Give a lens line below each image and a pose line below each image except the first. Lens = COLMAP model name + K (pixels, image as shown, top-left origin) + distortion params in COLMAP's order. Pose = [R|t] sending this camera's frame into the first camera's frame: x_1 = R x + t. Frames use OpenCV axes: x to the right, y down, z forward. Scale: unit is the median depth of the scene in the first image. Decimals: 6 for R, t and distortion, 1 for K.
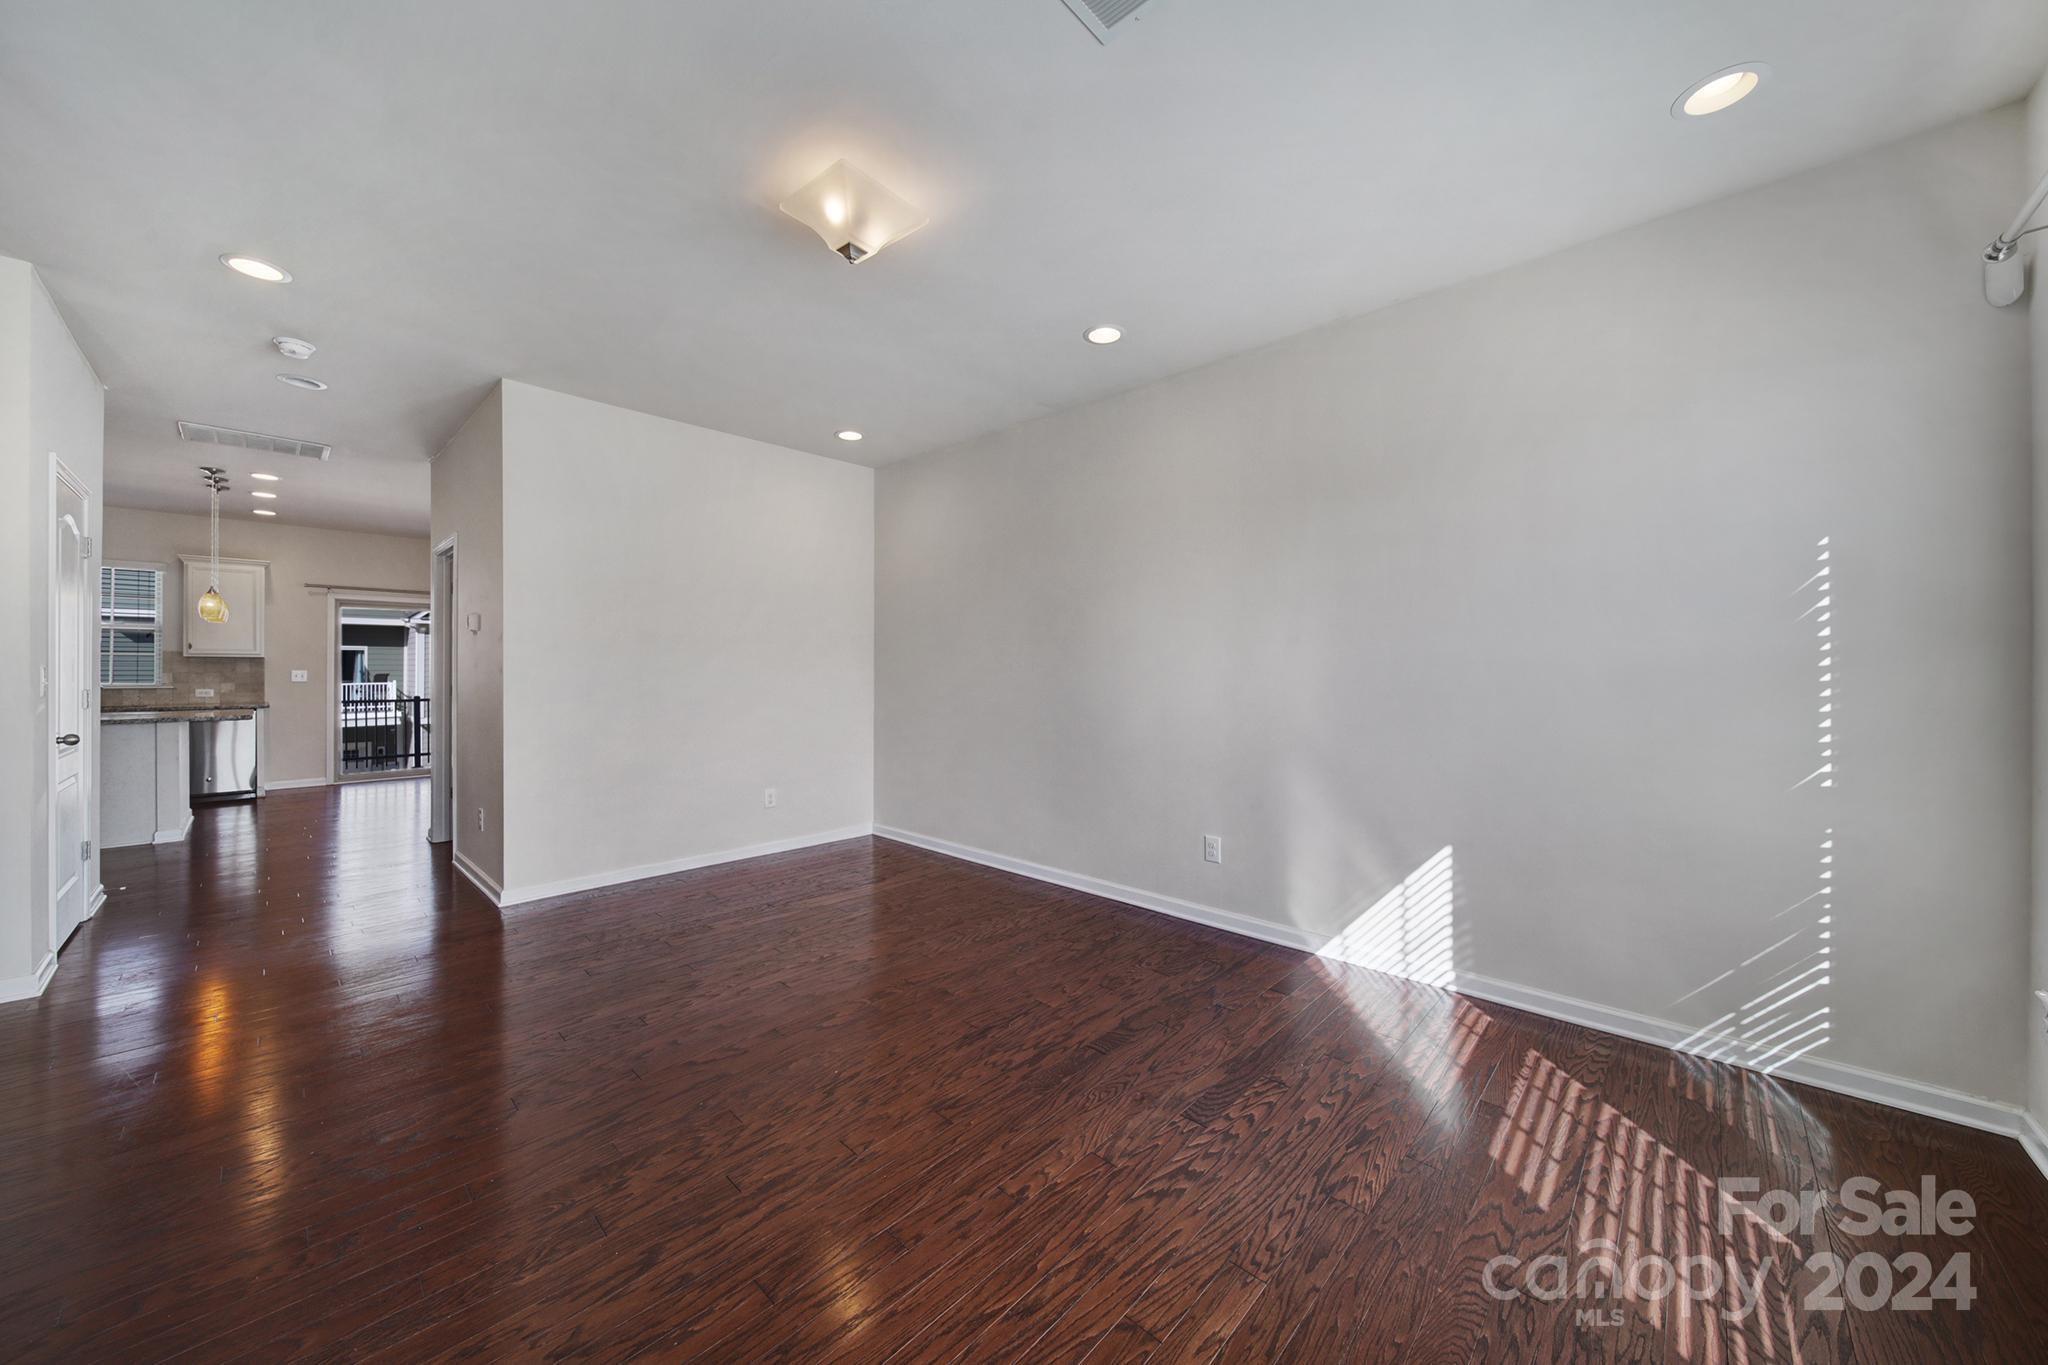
lens RADIAL K [[726.5, 0, 1022.7], [0, 726.5, 675.2], [0, 0, 1]] dist [-0.000311, -0.000175]
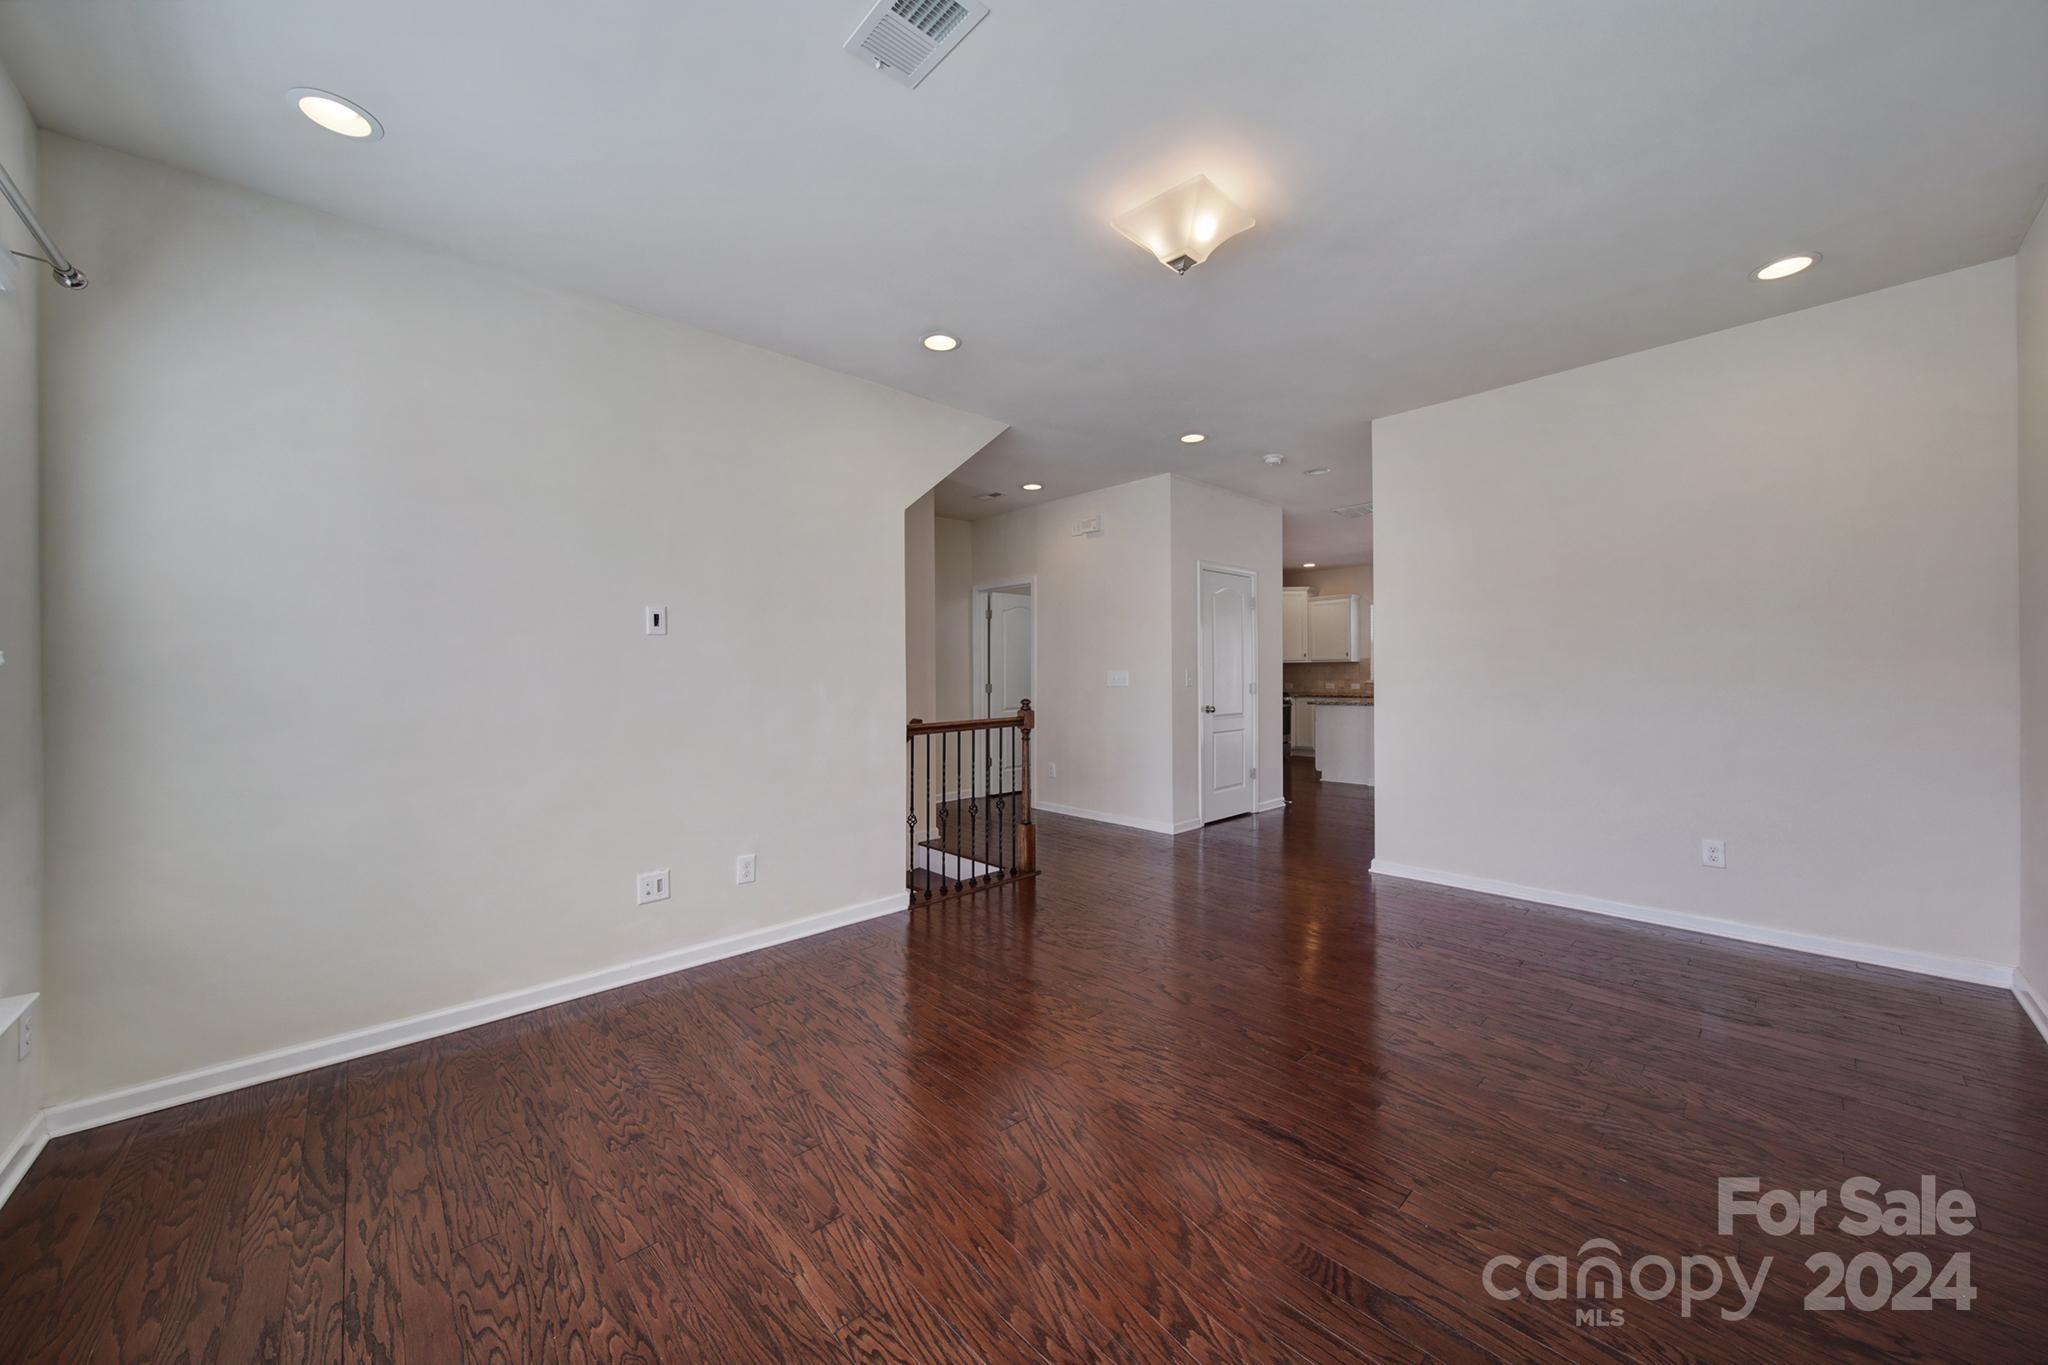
lens RADIAL K [[726.5, 0, 1022.7], [0, 726.5, 675.2], [0, 0, 1]] dist [-0.000311, -0.000175]
pose [[-0.071931, 0.000025, -0.997410, 1.144733], [0.004765, 0.999989, -0.000318, -0.004857], [0.997398, -0.004776, -0.071930, 1.204696]]
